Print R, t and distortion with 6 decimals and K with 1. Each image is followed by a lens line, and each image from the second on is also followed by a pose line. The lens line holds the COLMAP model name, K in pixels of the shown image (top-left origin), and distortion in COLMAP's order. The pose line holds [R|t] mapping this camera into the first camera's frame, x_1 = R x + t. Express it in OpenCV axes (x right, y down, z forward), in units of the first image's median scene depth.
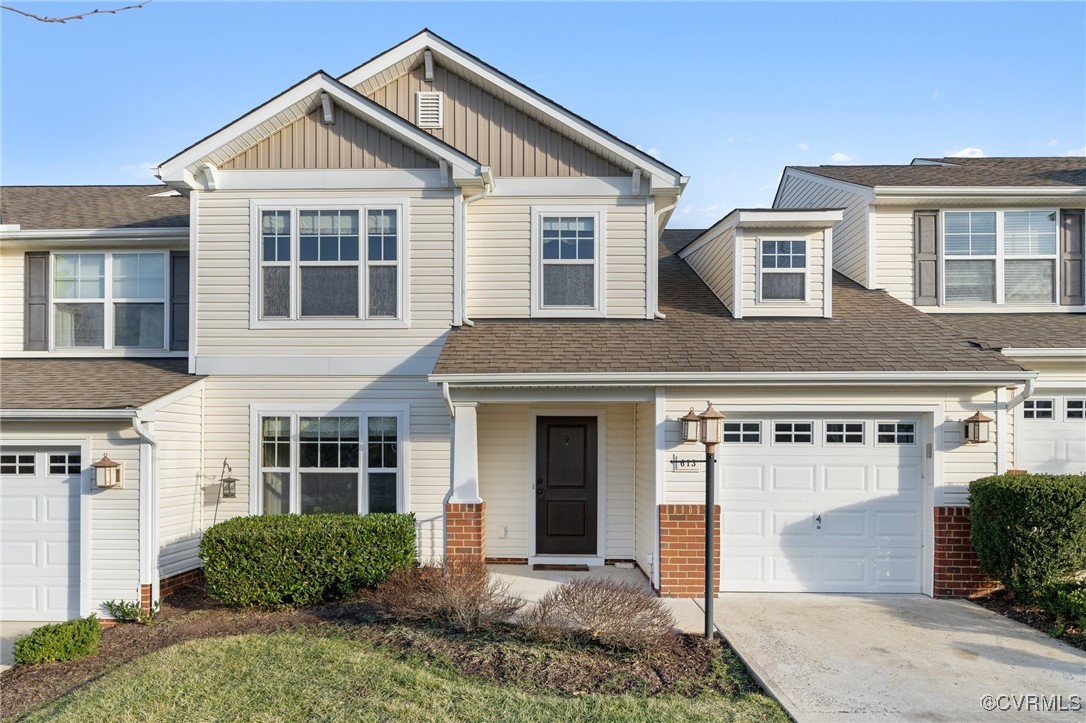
lens RADIAL K [[676.0, 0, 542.7], [0, 676.0, 413.7], [0, 0, 1]] dist [-0.001925, -0.001511]
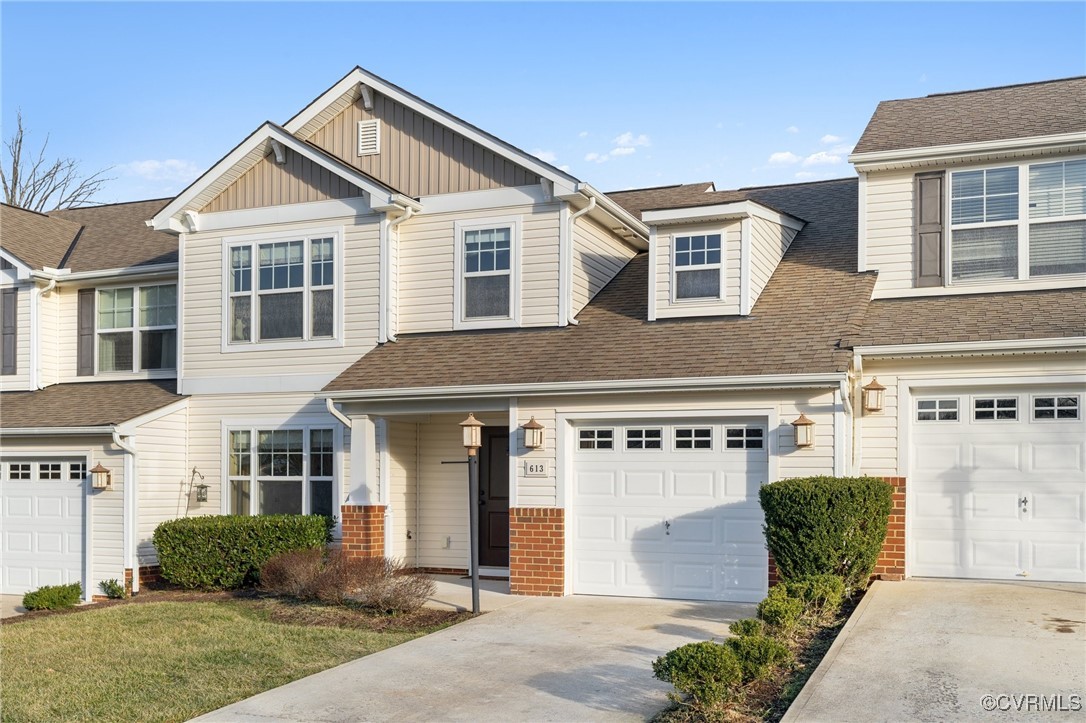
lens RADIAL K [[1084.3, 0, 542.8], [0, 1084.3, 398.8], [0, 0, 1]] dist [-0.002338, 0.001675]
pose [[0.934818, -0.024573, -0.354276, 0.706786], [0.015665, 0.999485, -0.027991, 0.009781], [0.354782, 0.020617, 0.934722, -0.498058]]
